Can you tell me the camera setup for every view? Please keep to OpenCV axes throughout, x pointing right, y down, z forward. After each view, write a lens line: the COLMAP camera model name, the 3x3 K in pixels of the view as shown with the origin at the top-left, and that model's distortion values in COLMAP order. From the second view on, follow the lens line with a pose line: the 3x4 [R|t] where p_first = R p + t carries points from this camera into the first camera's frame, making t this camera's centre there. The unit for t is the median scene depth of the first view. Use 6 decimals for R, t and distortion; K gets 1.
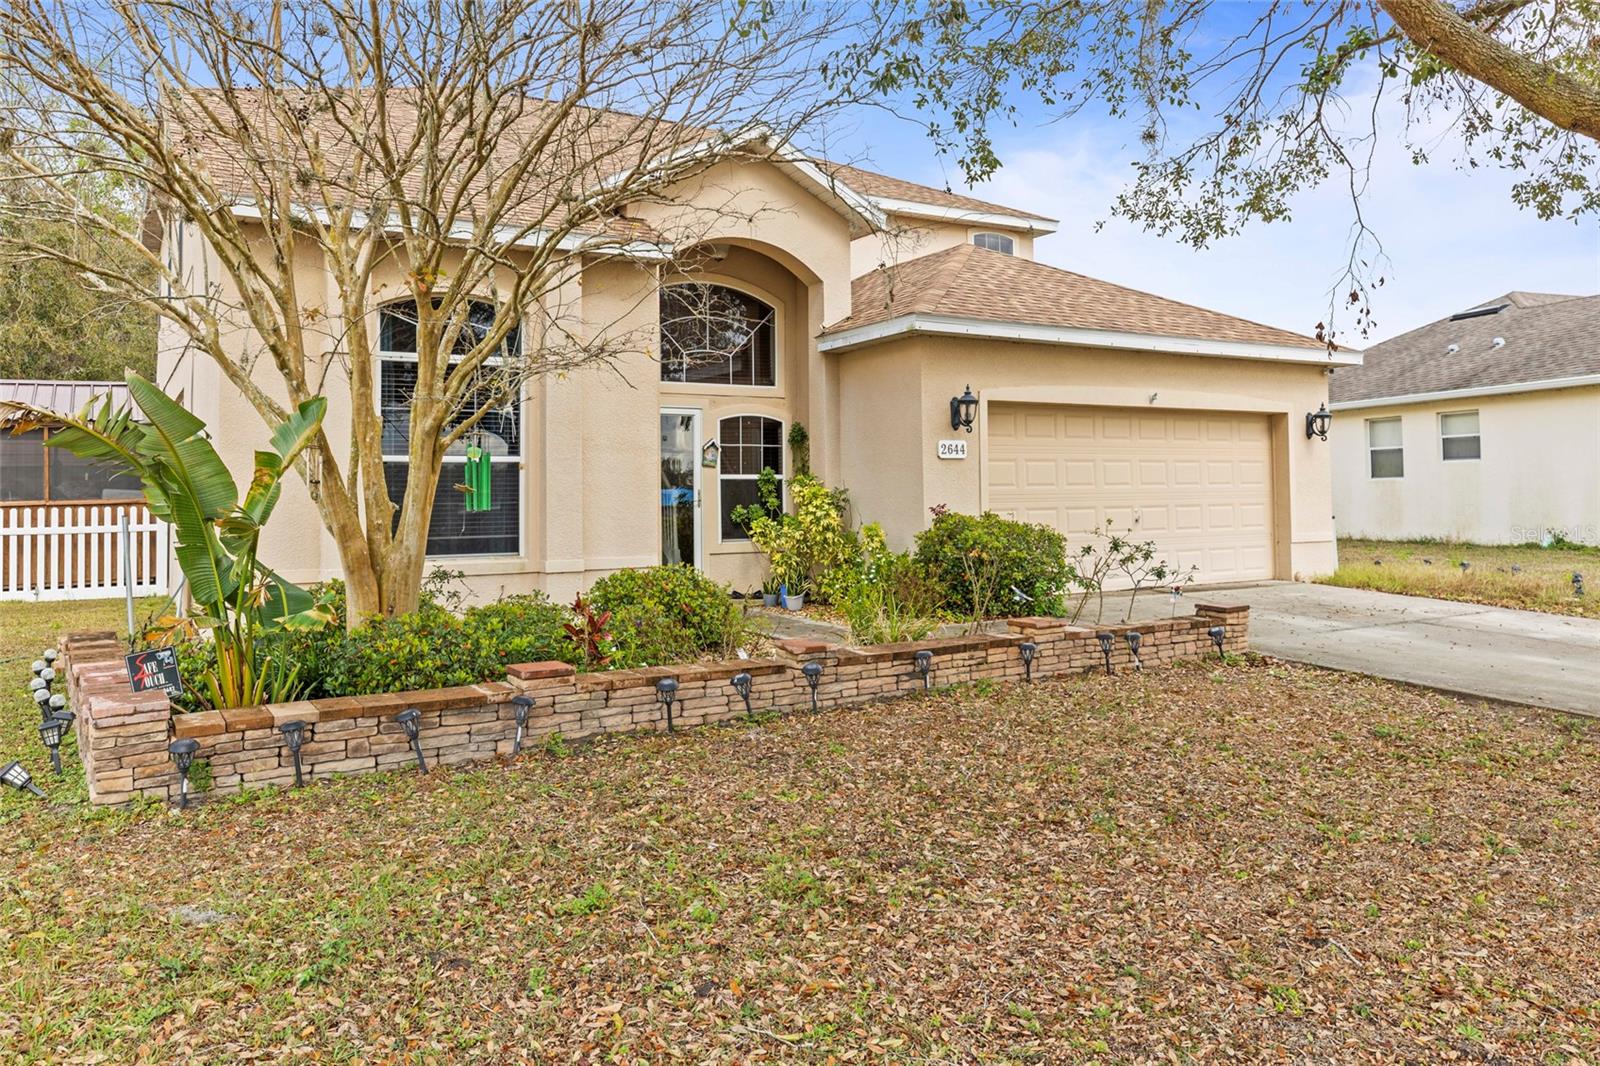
lens RADIAL K [[1160.0, 0, 799.2], [0, 1160.0, 456.7], [0, 0, 1]] dist [-0.001214, -0.000366]
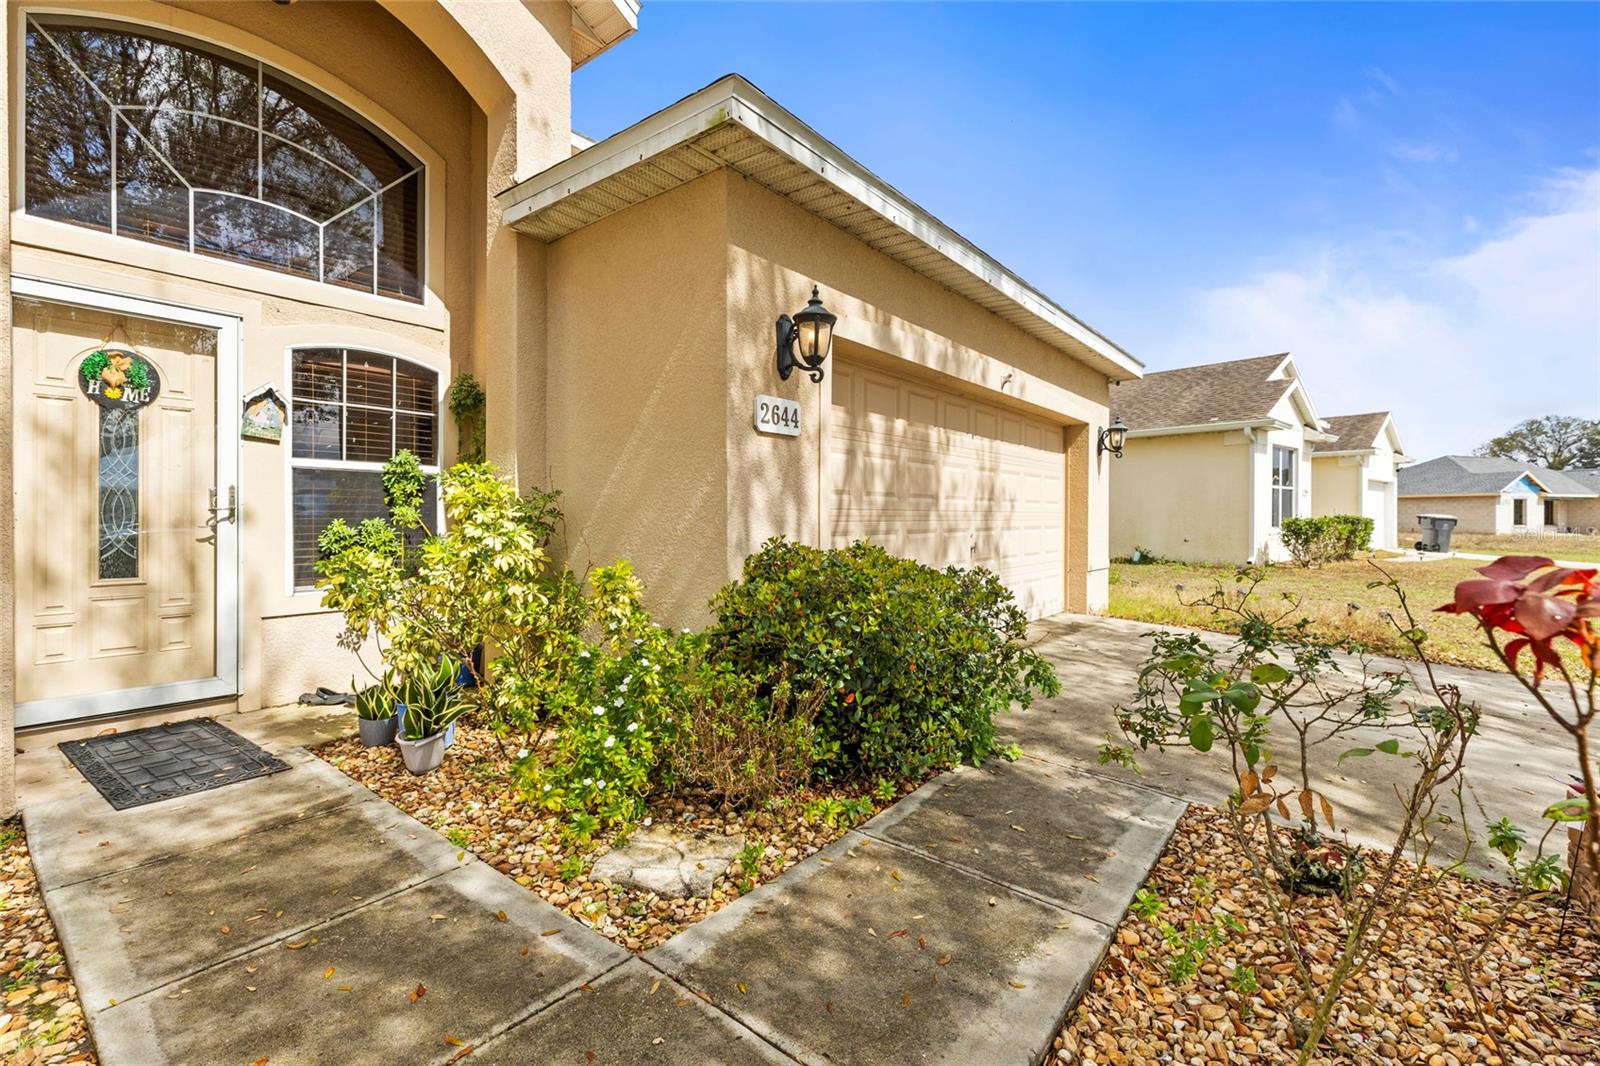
lens RADIAL K [[712.0, 0, 794.6], [0, 712.0, 522.3], [0, 0, 1]] dist [0.002890, 0.000292]
pose [[0.936937, 0.012338, 0.349280, 0.028058], [-0.027046, 0.998939, 0.037264, 0.025964], [-0.348450, -0.044361, 0.936277, 0.642115]]
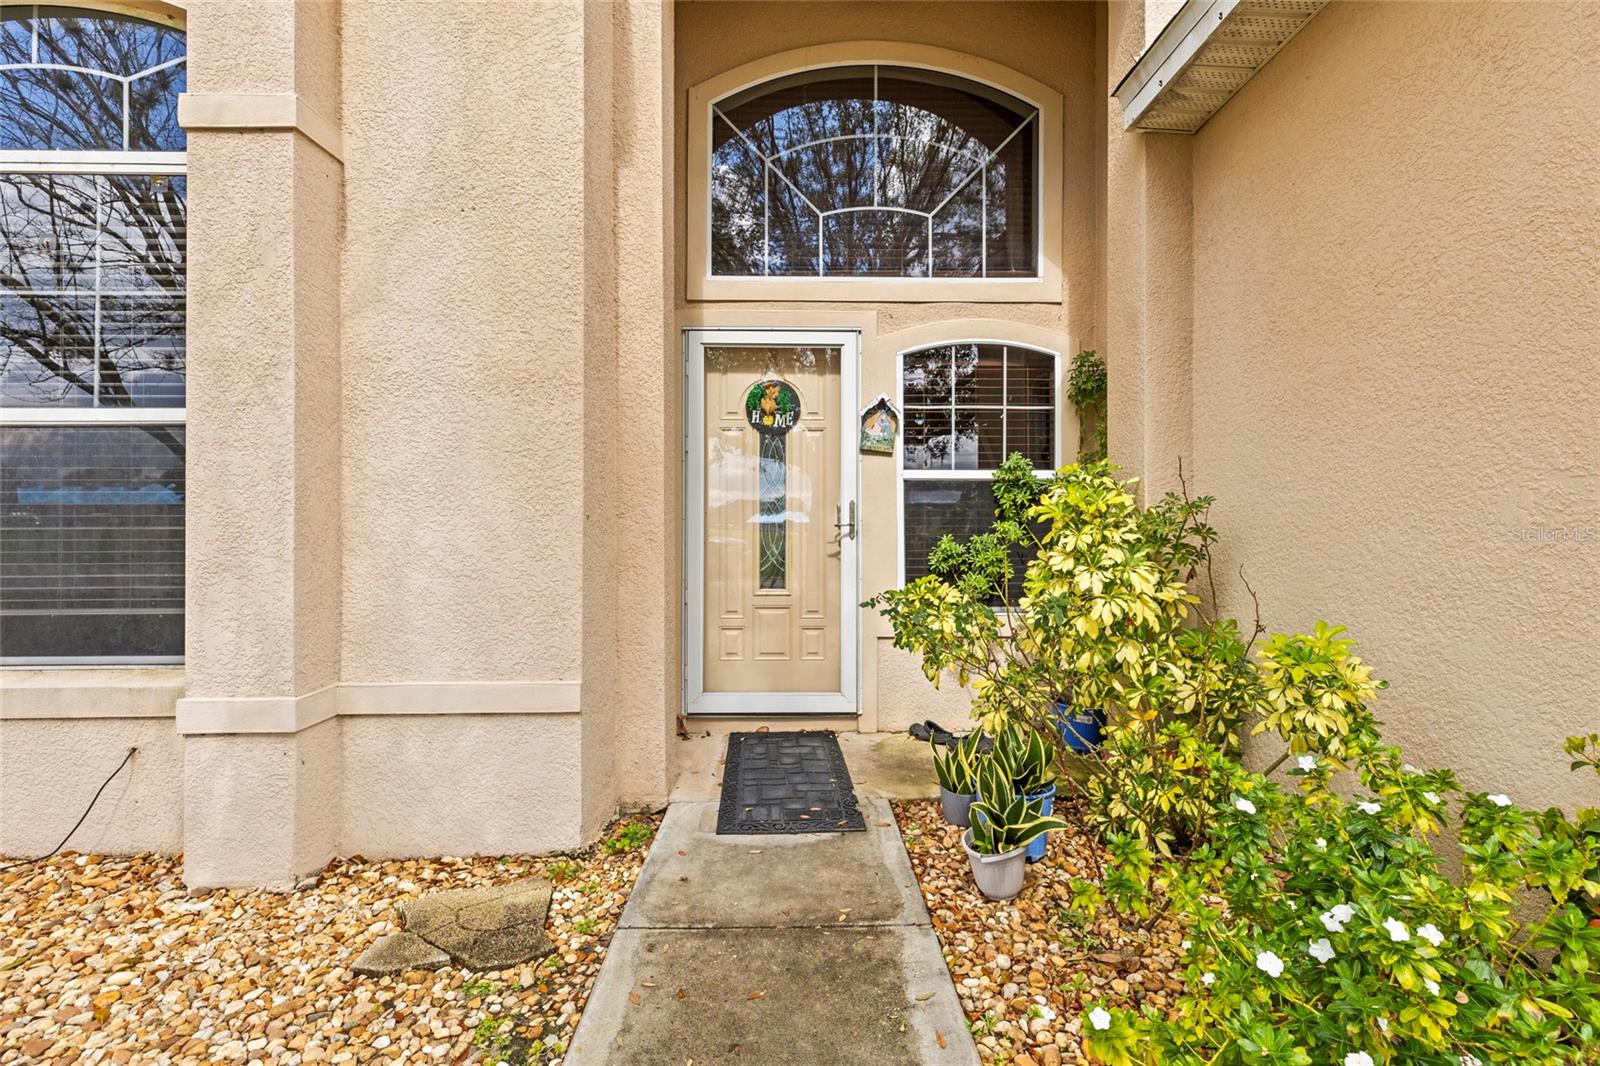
lens RADIAL K [[705.8, 0, 806.1], [0, 705.8, 512.3], [0, 0, 1]] dist [0.002482, 0.000038]
pose [[0.867657, 0.006234, -0.497124, 0.040331], [0.008885, 0.999567, 0.028042, 0.024346], [0.497084, -0.028748, 0.867226, 0.738673]]
